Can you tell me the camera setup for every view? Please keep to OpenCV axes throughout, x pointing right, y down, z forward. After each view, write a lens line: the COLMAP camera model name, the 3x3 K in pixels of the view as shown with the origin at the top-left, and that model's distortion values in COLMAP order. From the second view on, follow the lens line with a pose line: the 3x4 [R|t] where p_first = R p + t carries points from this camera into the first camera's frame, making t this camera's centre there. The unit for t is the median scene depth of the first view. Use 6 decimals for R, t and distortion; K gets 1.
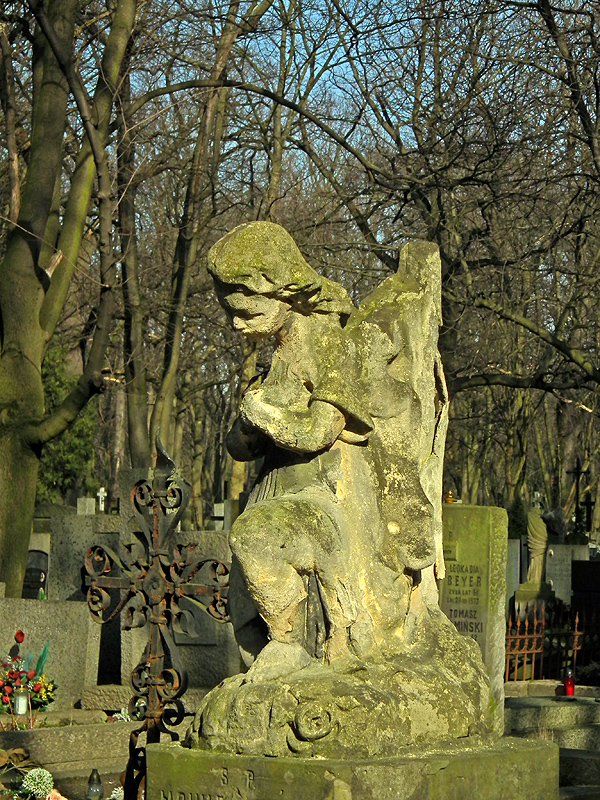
lens RADIAL K [[2107.7, 0, 300.1], [0, 2107.7, 400.5], [0, 0, 1]] dist [-0.047662, 0.000000]
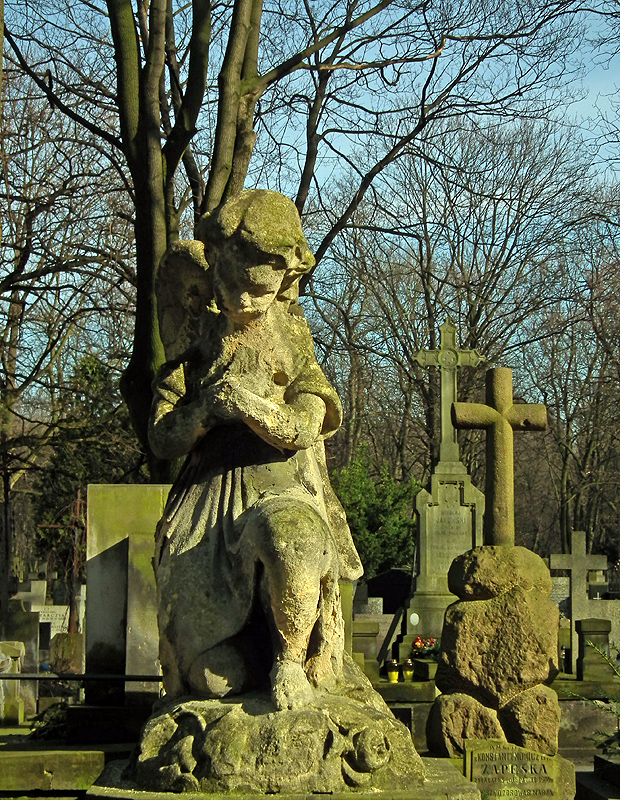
lens RADIAL K [[1711.6, 0, 310.0], [0, 1711.6, 399.0], [0, 0, 1]] dist [0.035992, 0.000000]
pose [[0.746922, 0.070636, 0.661149, -0.488098], [-0.045845, 0.997446, -0.054773, 0.043573], [-0.663329, 0.010600, 0.748253, 0.455195]]
